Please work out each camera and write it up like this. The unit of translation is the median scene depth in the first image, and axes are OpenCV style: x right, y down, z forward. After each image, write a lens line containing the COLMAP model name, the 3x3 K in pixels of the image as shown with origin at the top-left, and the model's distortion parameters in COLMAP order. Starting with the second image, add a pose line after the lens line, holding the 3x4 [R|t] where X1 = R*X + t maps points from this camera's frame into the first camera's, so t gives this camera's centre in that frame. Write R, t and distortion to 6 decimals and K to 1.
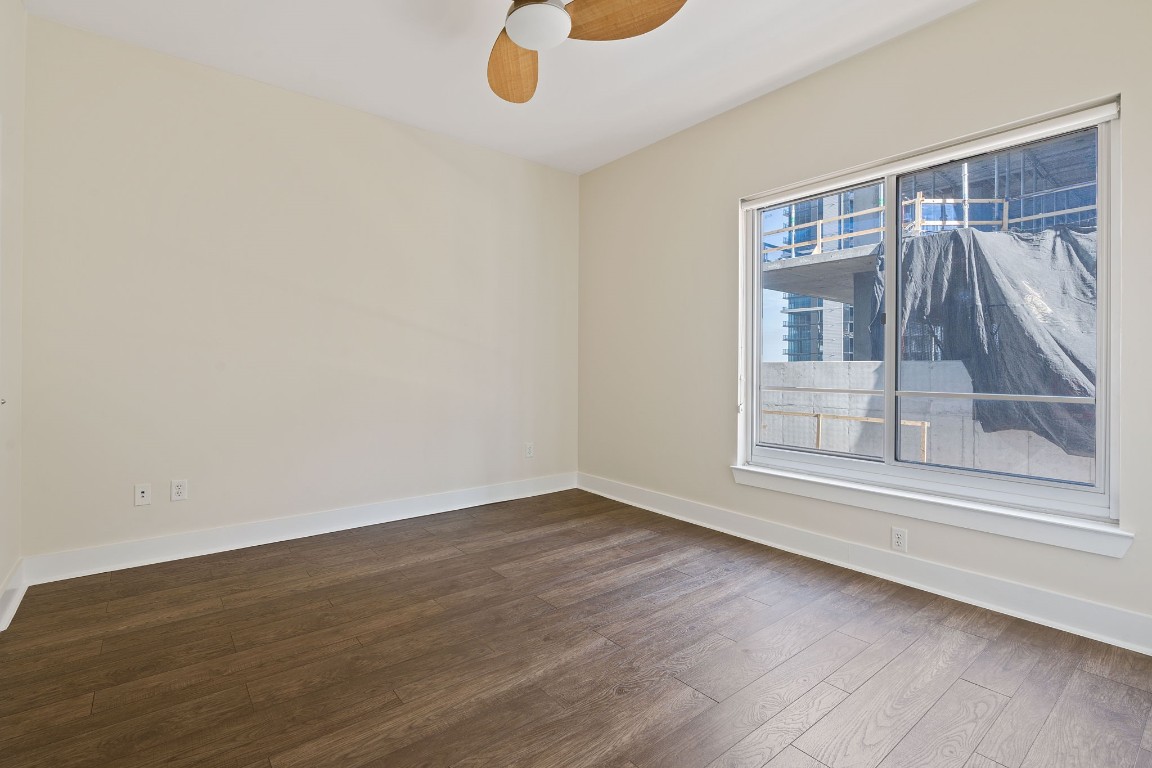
lens RADIAL K [[536.7, 0, 571.9], [0, 536.7, 367.2], [0, 0, 1]] dist [0.001203, 0.000341]
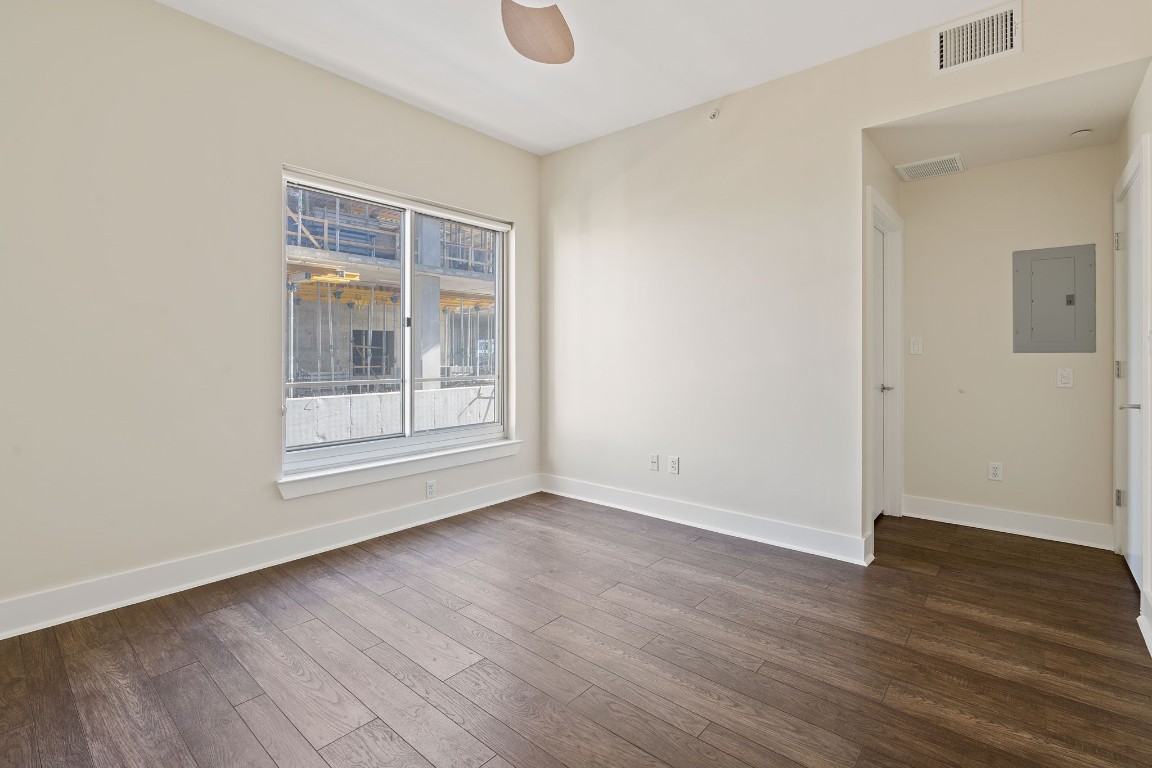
lens RADIAL K [[535.1, 0, 572.2], [0, 535.1, 353.5], [0, 0, 1]] dist [0.021065, -0.008408]
pose [[-0.172315, -0.003533, 0.985036, -0.760881], [-0.000572, 0.999994, 0.003486, -0.021915], [-0.985042, 0.000037, -0.172316, 0.878791]]
